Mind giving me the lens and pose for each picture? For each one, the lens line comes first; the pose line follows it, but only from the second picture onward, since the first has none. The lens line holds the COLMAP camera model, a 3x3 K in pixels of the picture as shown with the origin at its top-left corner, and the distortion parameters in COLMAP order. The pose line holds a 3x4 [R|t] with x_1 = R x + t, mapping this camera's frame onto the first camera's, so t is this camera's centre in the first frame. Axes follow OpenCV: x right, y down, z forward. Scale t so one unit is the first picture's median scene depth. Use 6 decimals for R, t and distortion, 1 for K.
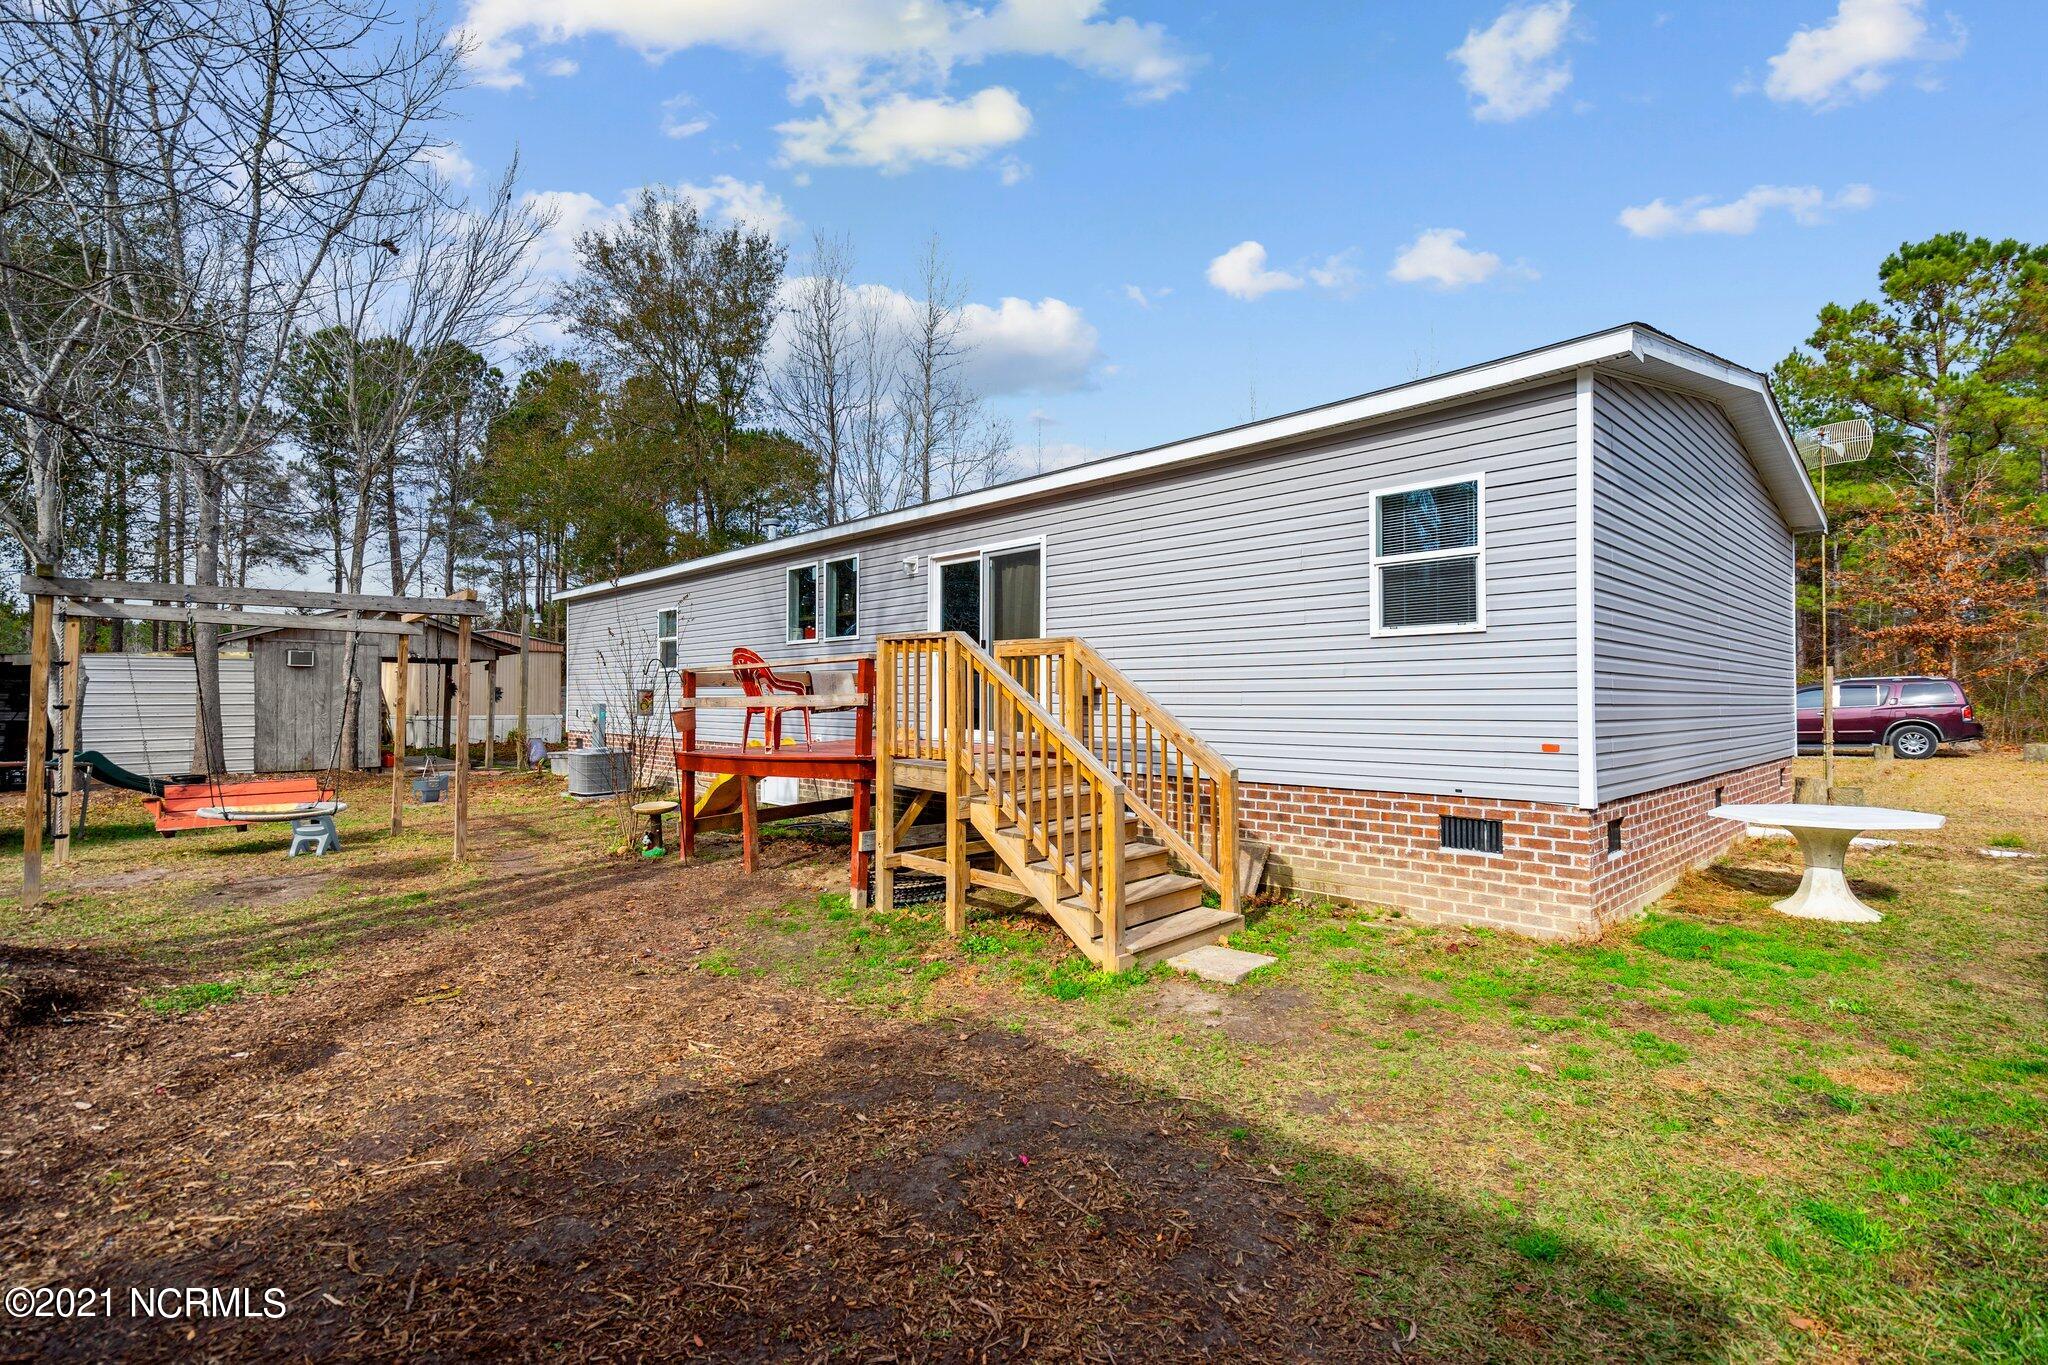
lens RADIAL K [[932.6, 0, 1020.7], [0, 932.6, 690.2], [0, 0, 1]] dist [0.001057, 0.000438]
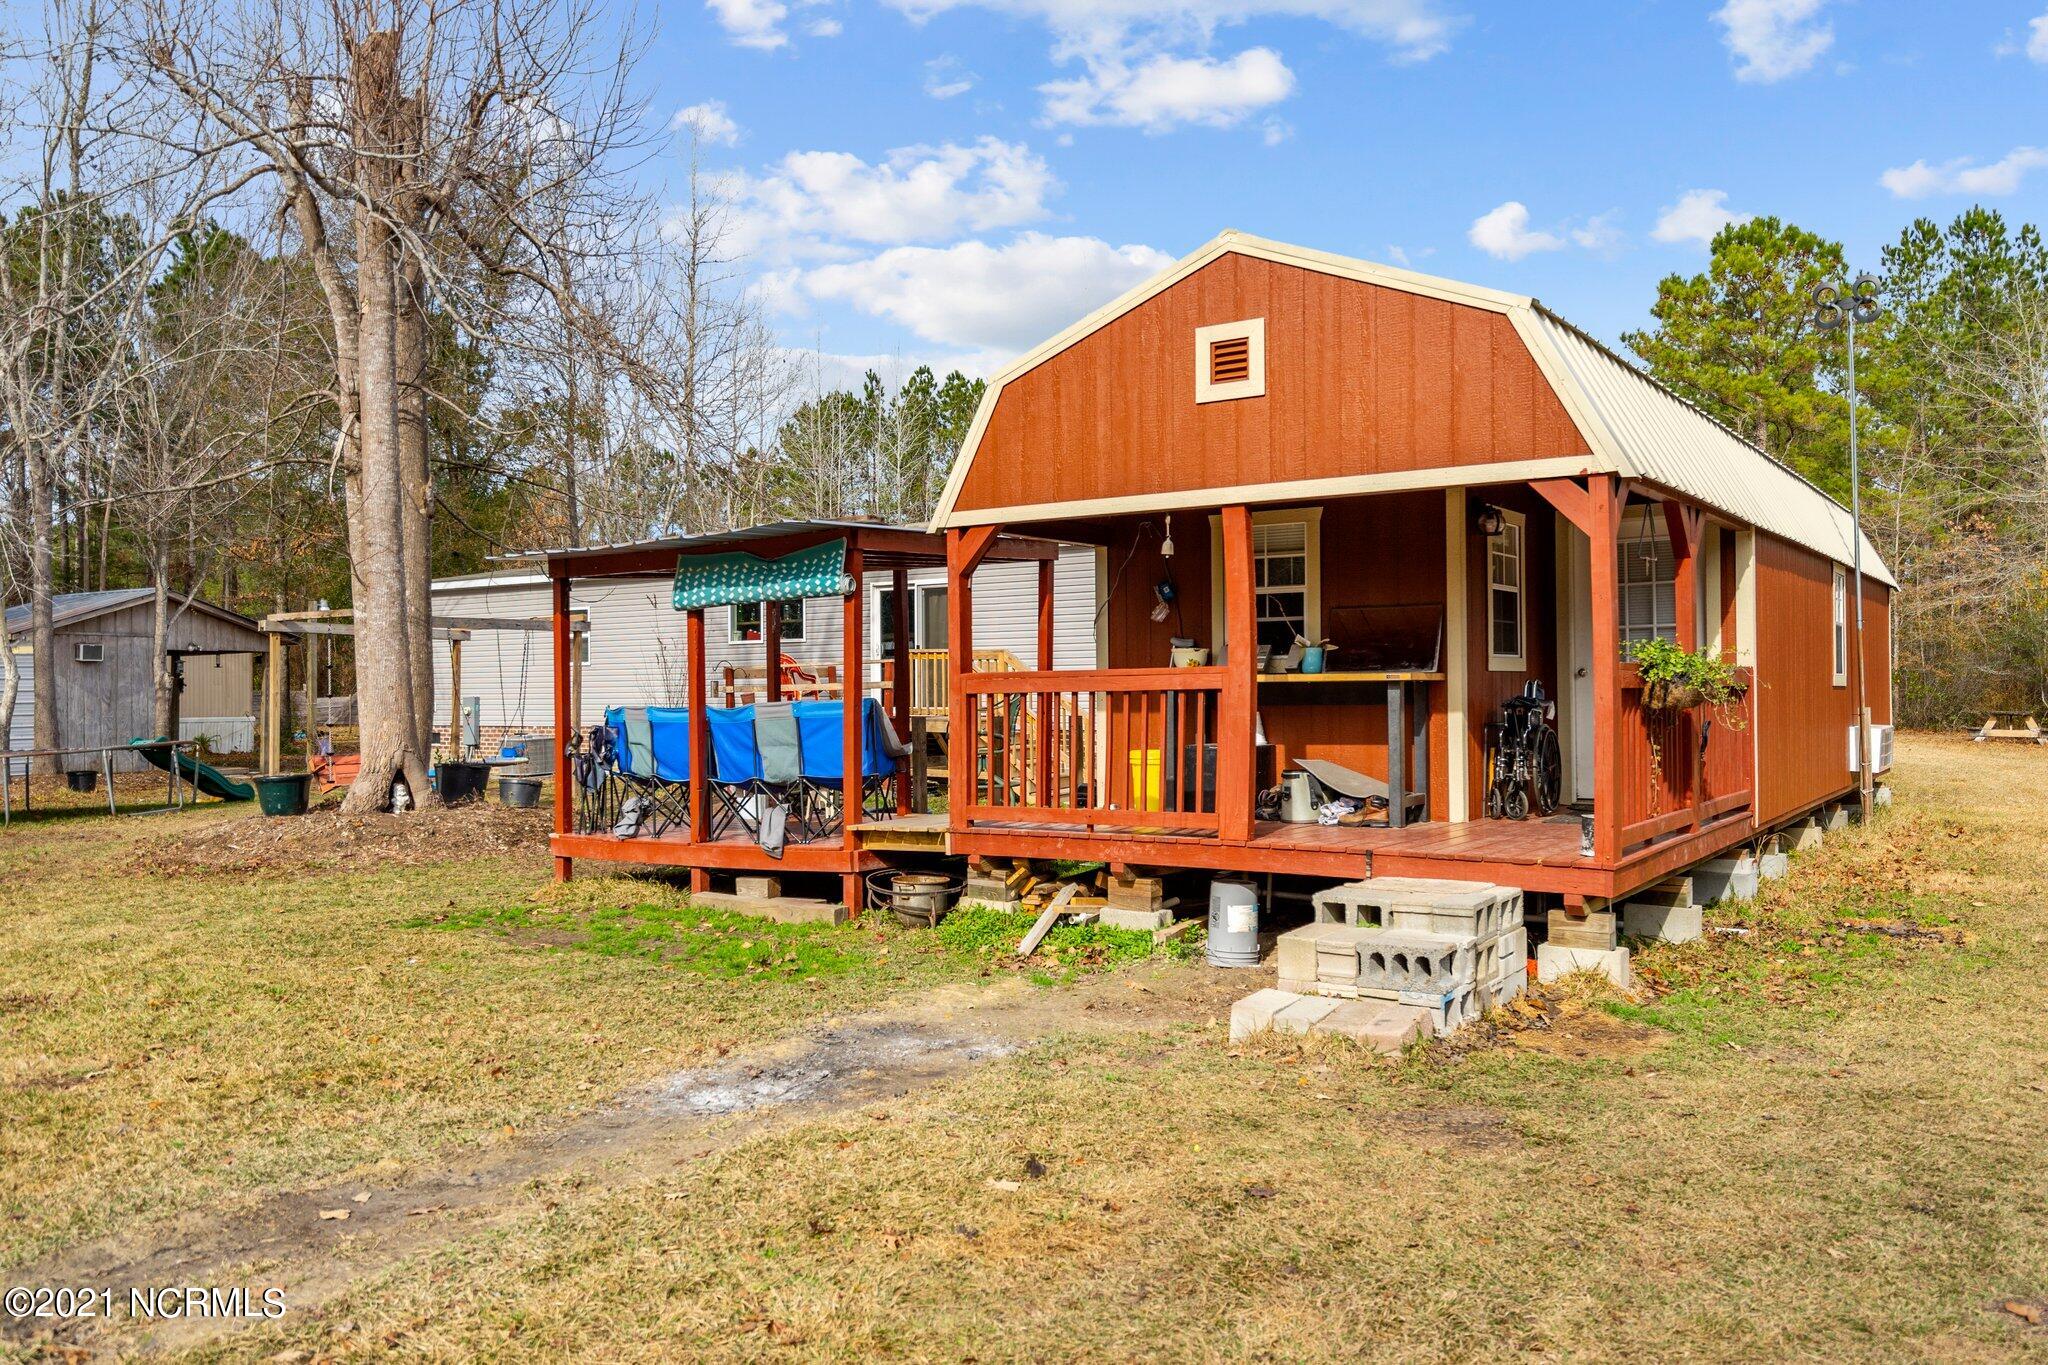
lens RADIAL K [[1553.8, 0, 1024.0], [0, 1553.8, 682.5], [0, 0, 1]] dist [0.024934, -0.001844]
pose [[0.979036, -0.006891, 0.203569, -0.385163], [0.006971, 0.999976, 0.000325, 0.004112], [-0.203566, 0.001101, 0.979061, -1.453087]]
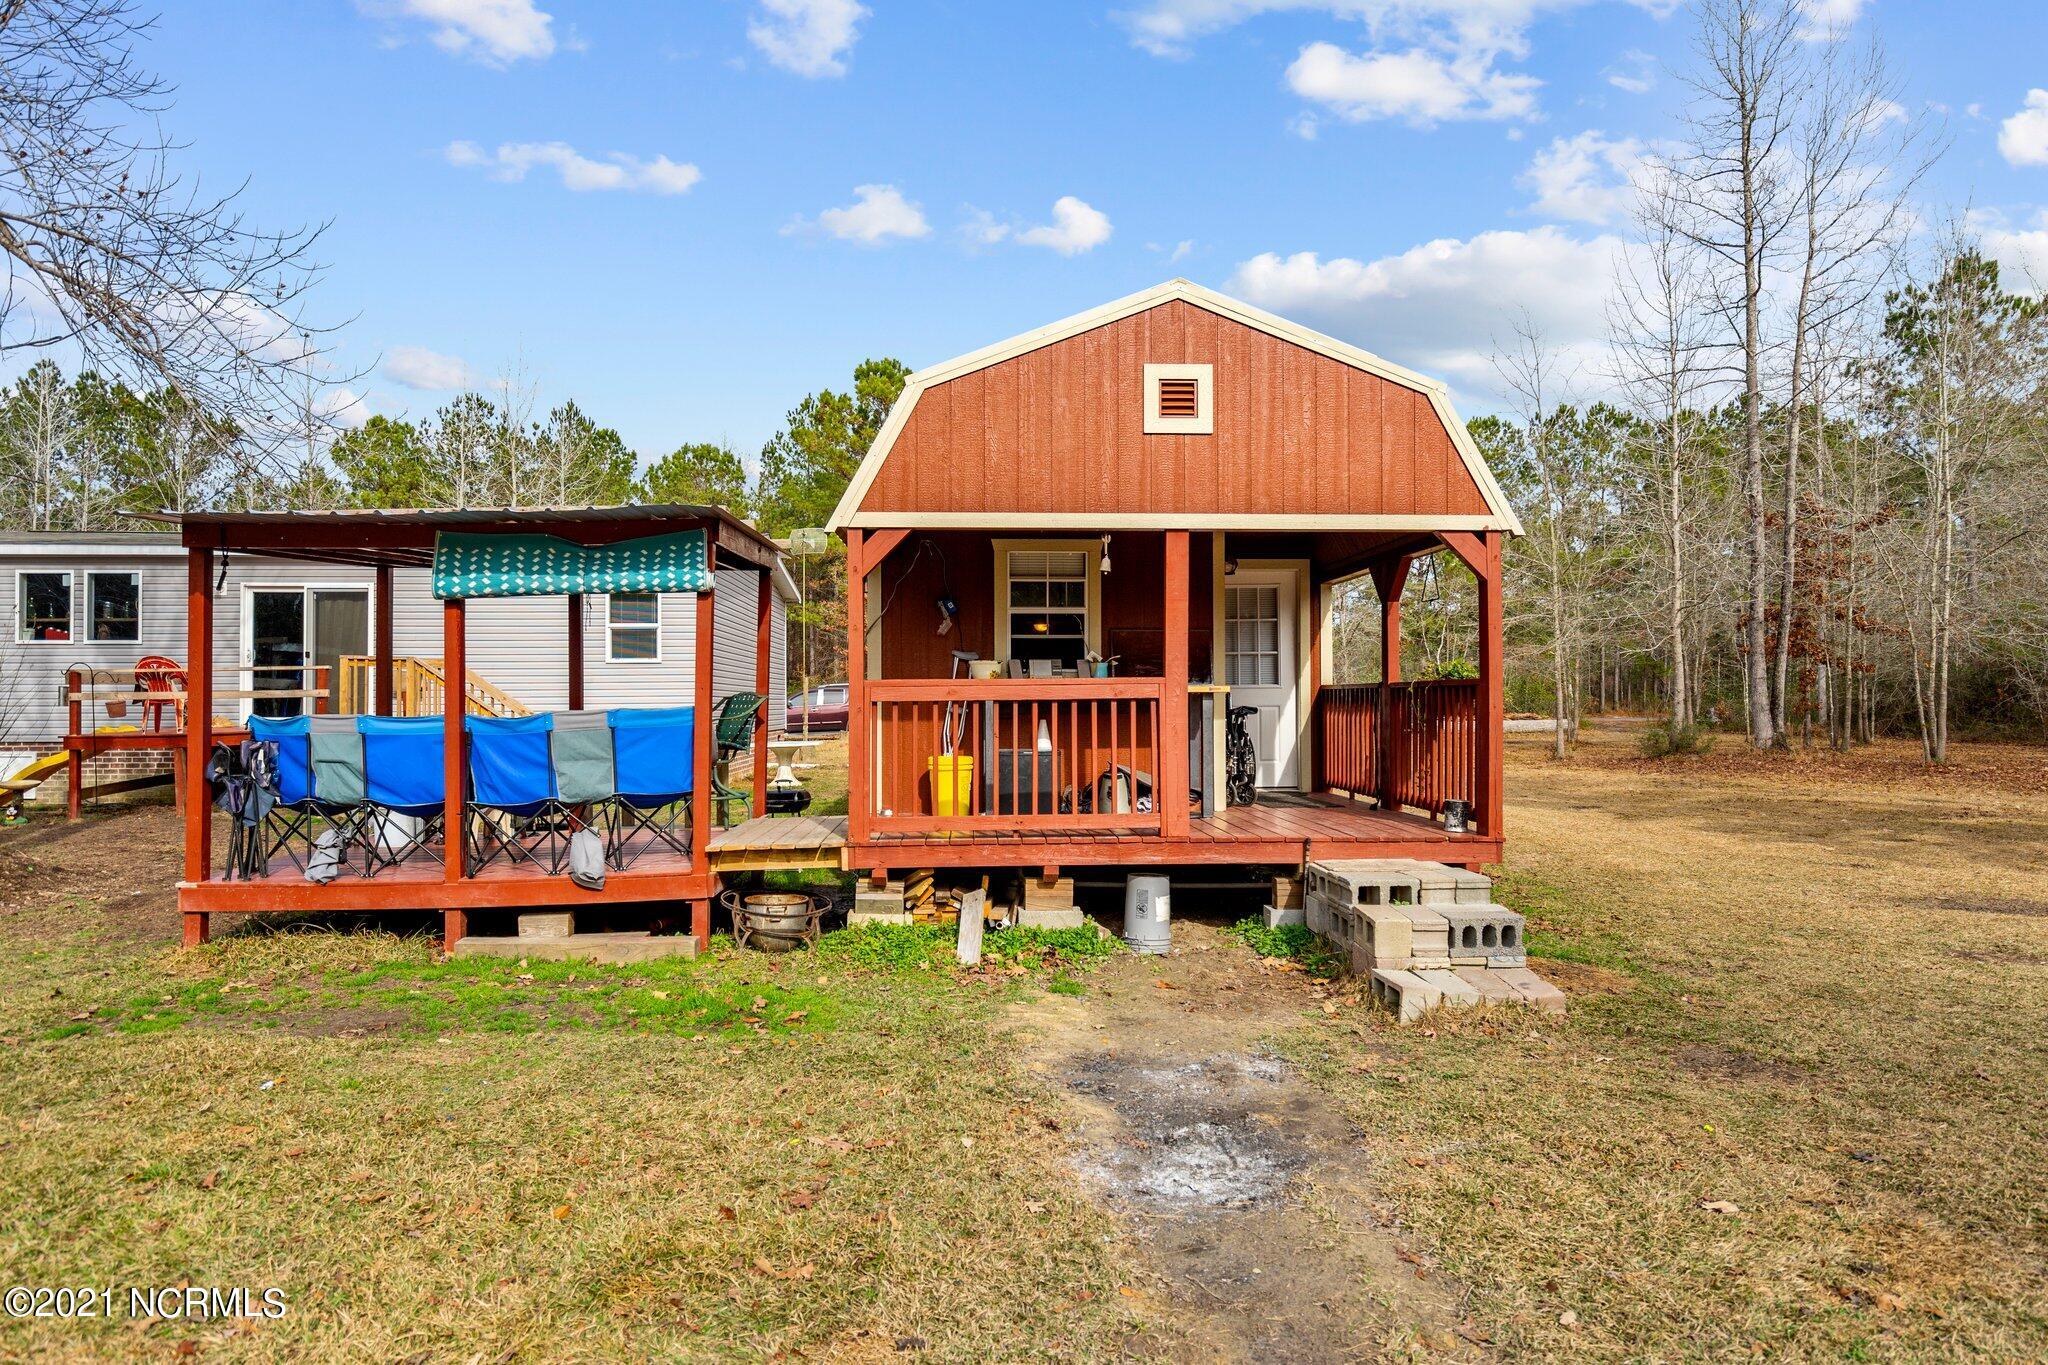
lens RADIAL K [[1238.7, 0, 1017.3], [0, 1238.7, 687.7], [0, 0, 1]] dist [0.004024, 0.003006]
pose [[0.659874, 0.006725, 0.751346, -0.749678], [-0.002924, 0.999975, -0.006382, 0.007581], [-0.751370, 0.002014, 0.659878, -1.023191]]
